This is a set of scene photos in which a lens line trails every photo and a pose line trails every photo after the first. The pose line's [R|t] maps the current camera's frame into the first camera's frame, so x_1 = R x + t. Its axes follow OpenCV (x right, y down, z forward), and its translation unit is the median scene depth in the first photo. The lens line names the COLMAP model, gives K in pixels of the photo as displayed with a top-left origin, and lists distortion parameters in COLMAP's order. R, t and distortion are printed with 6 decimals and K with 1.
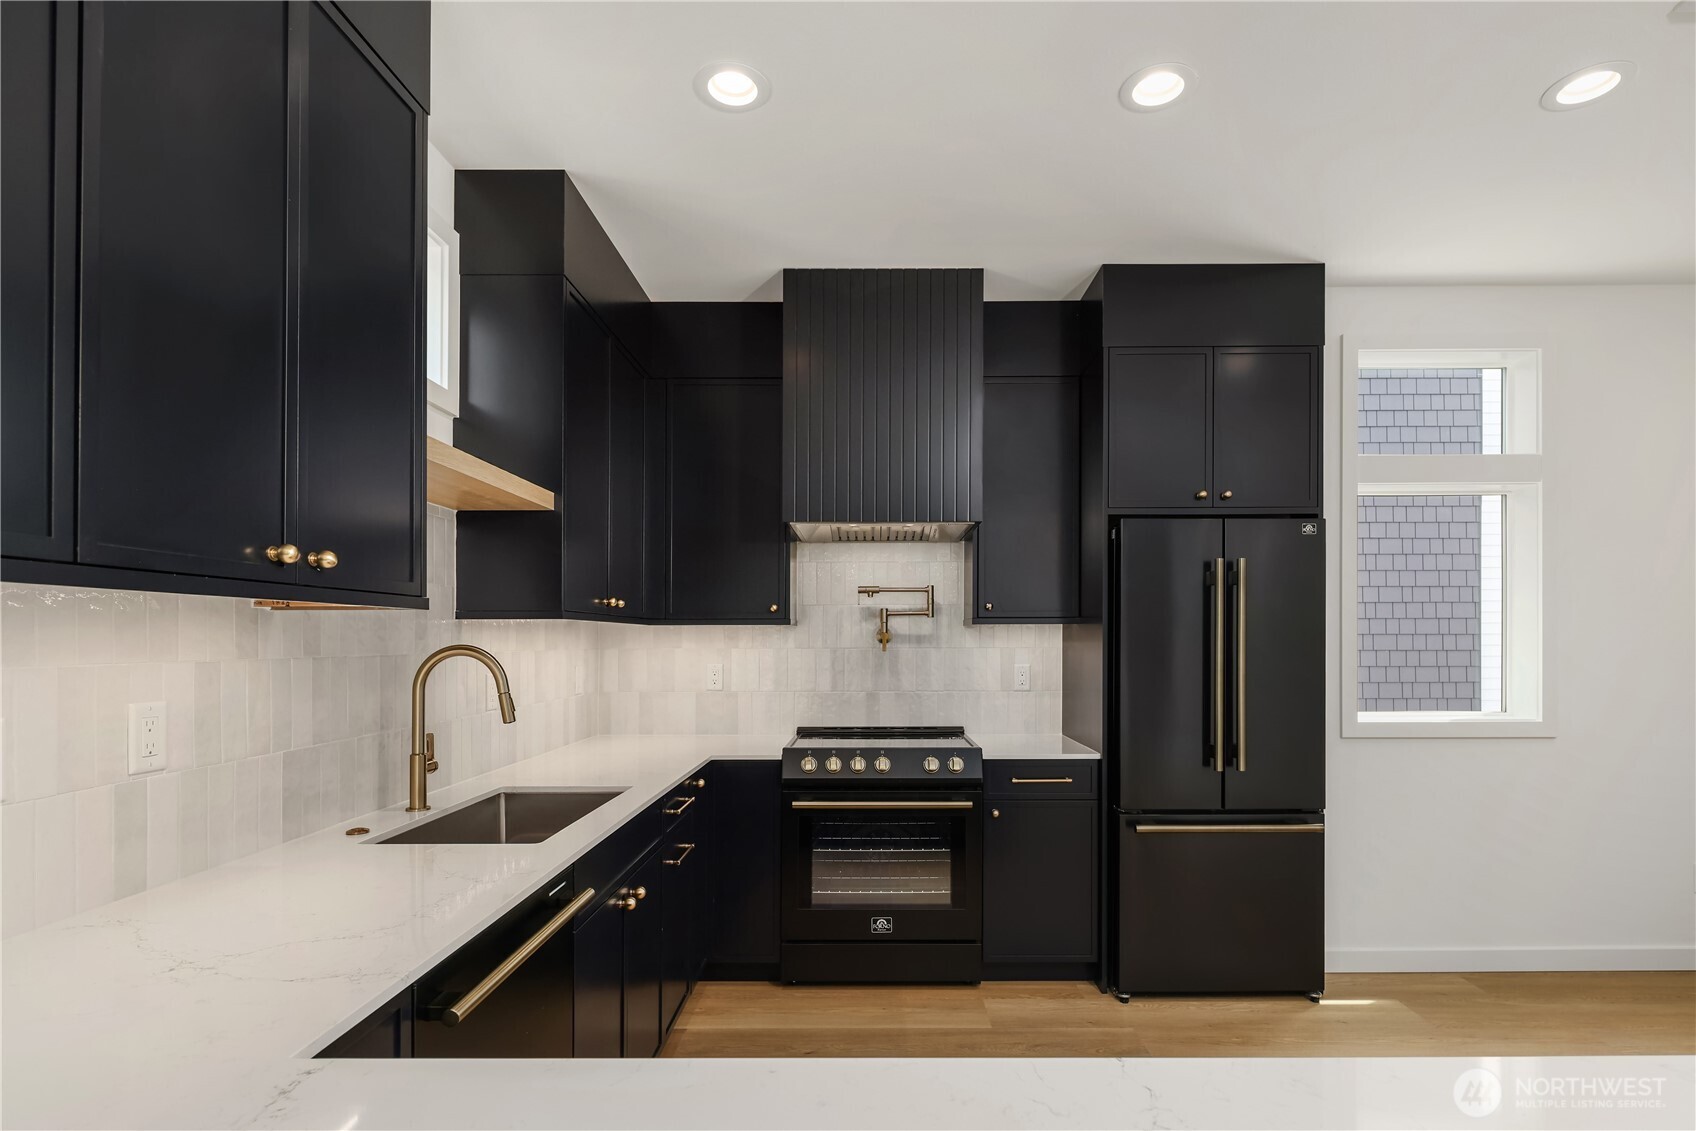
lens RADIAL K [[844.0, 0, 879.6], [0, 844.0, 612.0], [0, 0, 1]] dist [0.002135, -0.001104]
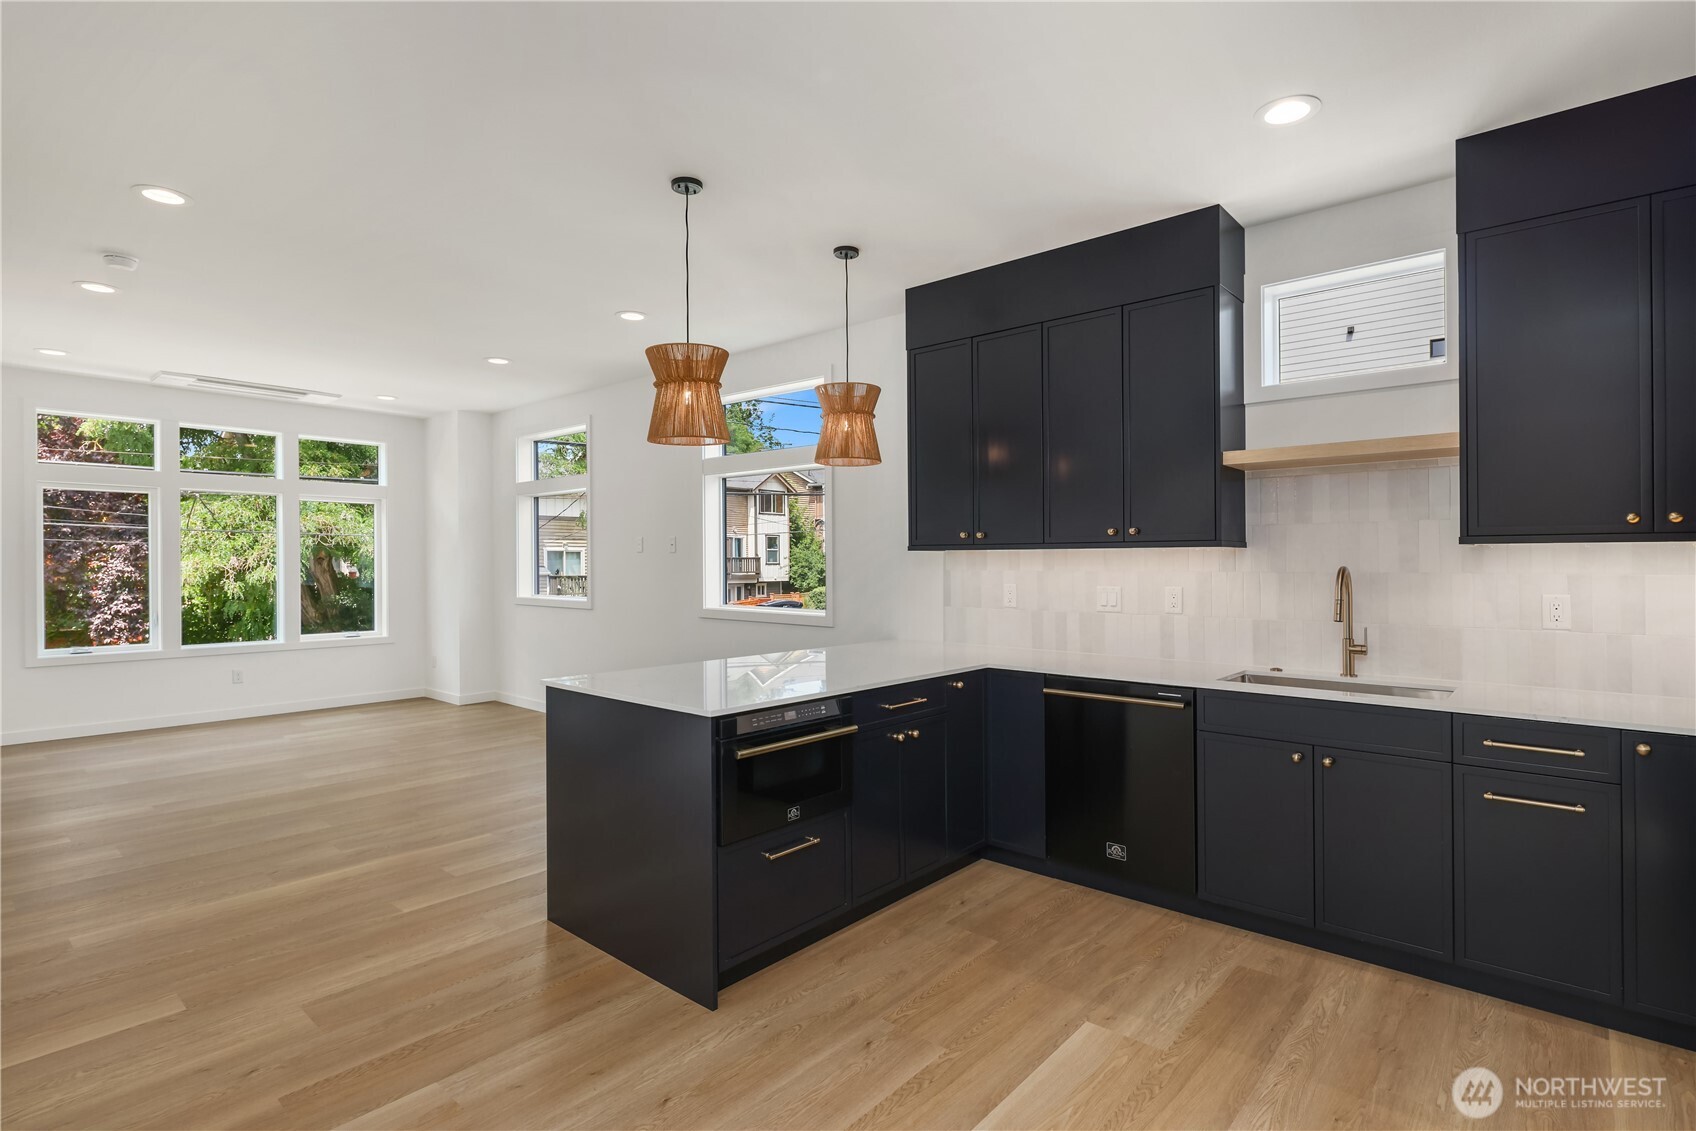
lens RADIAL K [[830.9, 0, 852.5], [0, 830.9, 566.4], [0, 0, 1]] dist [0.000140, -0.001787]
pose [[-0.657227, 0.008394, -0.753646, 0.758856], [0.029714, 0.999449, -0.014781, 0.023889], [0.753106, -0.032108, -0.657115, 0.886081]]
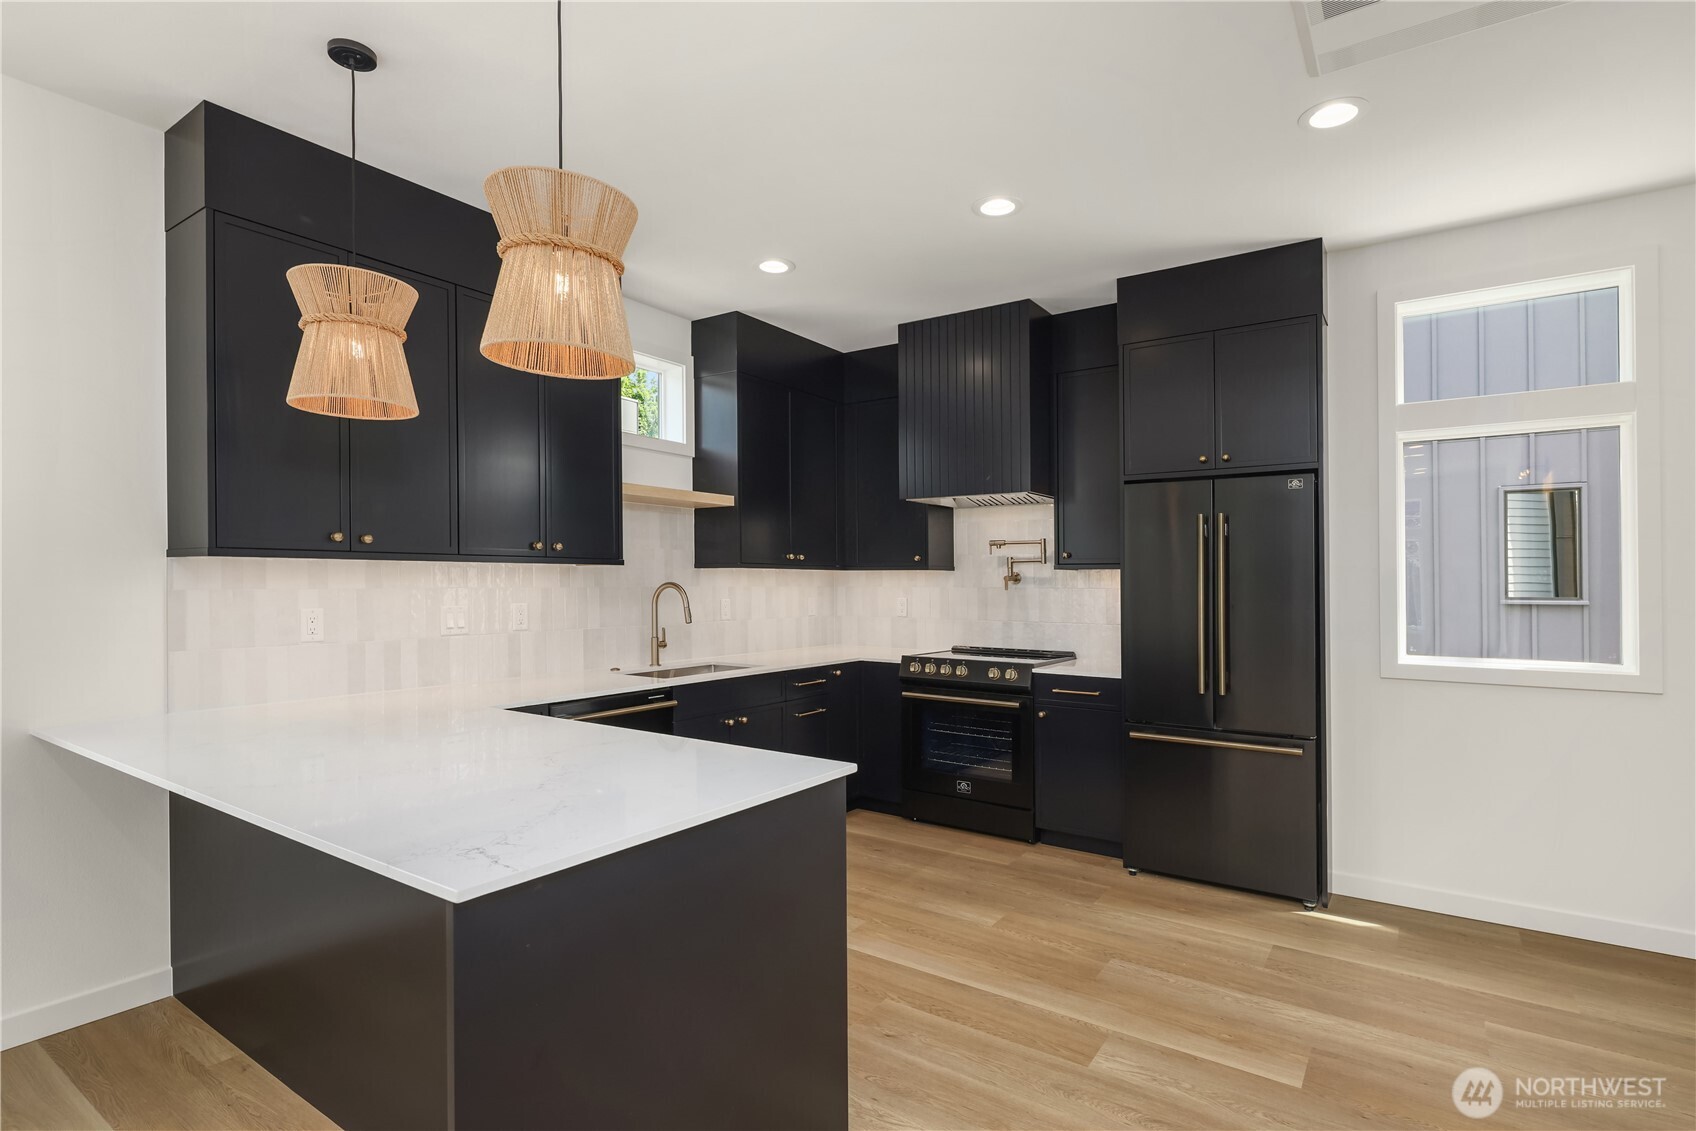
lens RADIAL K [[830.9, 0, 852.5], [0, 830.9, 566.4], [0, 0, 1]] dist [0.000140, -0.001787]
pose [[0.826174, -0.003159, -0.563406, 0.612930], [0.012572, 0.999839, 0.012828, -0.011026], [0.563275, -0.017681, 0.826081, -0.221475]]
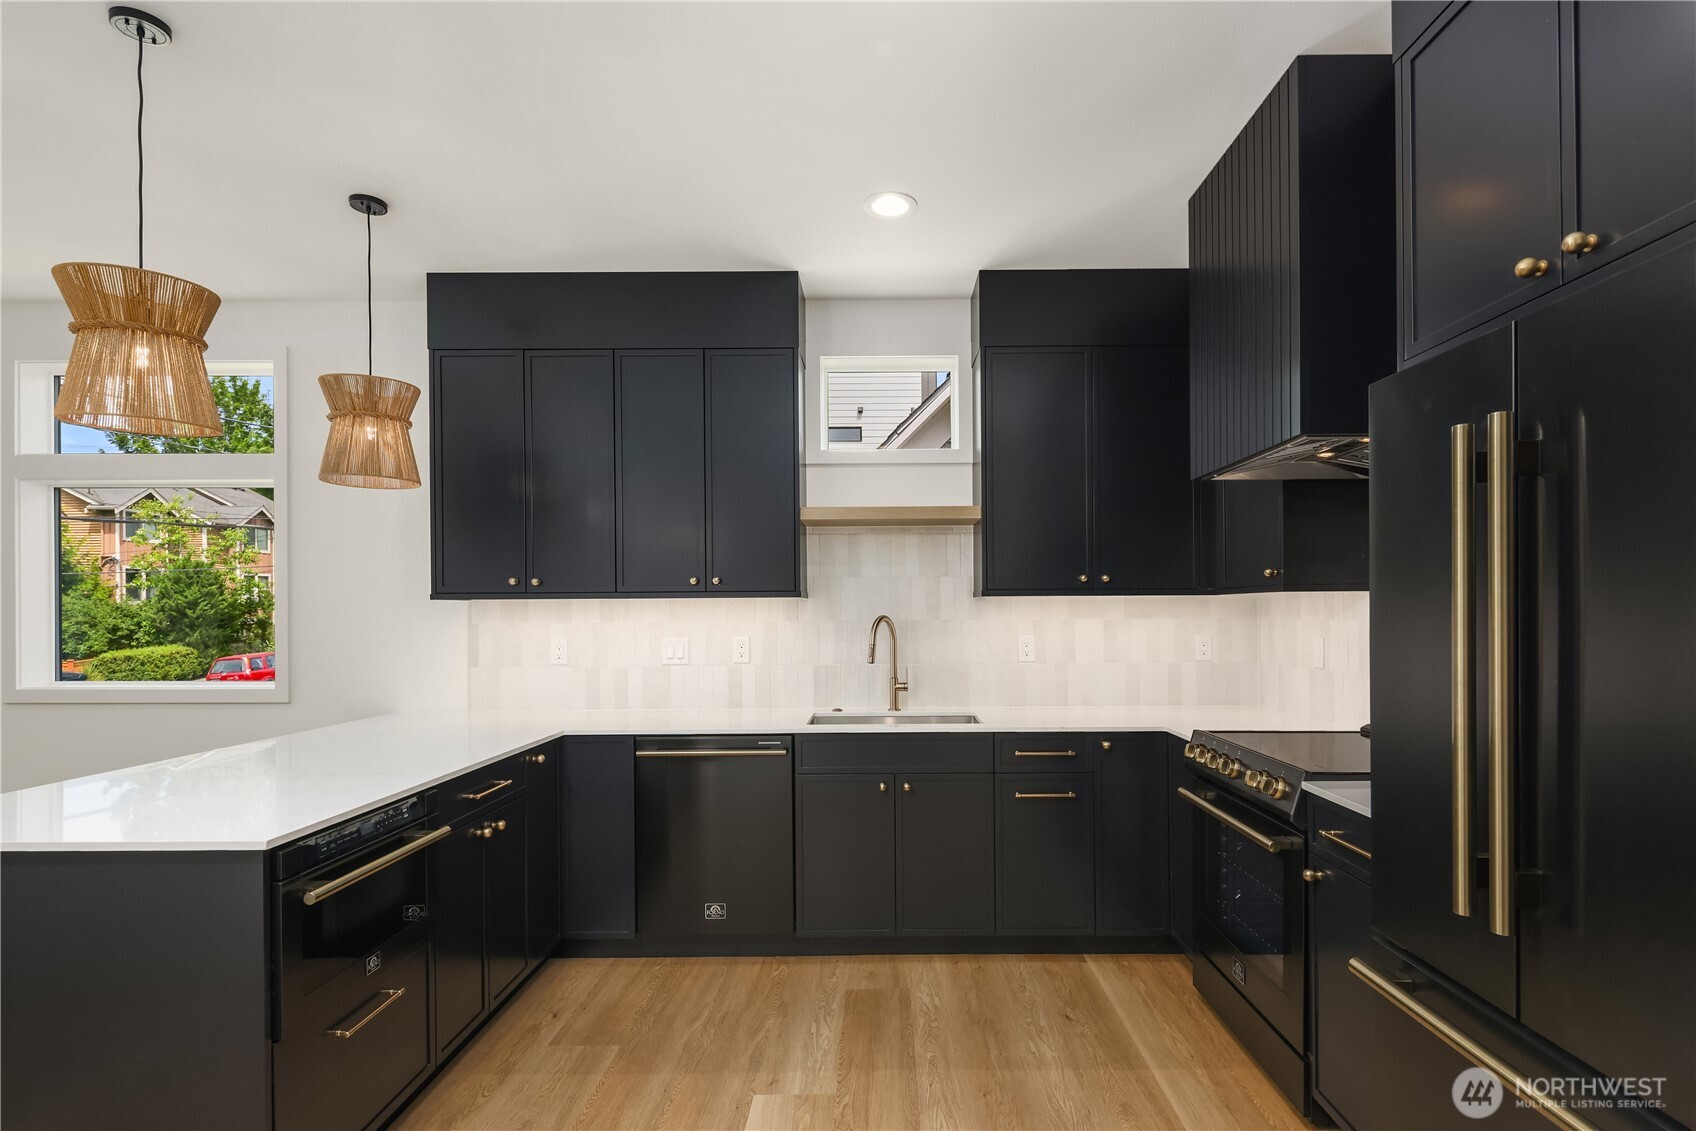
lens RADIAL K [[844.0, 0, 879.6], [0, 844.0, 612.0], [0, 0, 1]] dist [0.002135, -0.001104]
pose [[0.003473, 0.004337, -0.999985, 0.780854], [0.040962, 0.999151, 0.004476, 0.016780], [0.999155, -0.040977, 0.003292, 0.661617]]
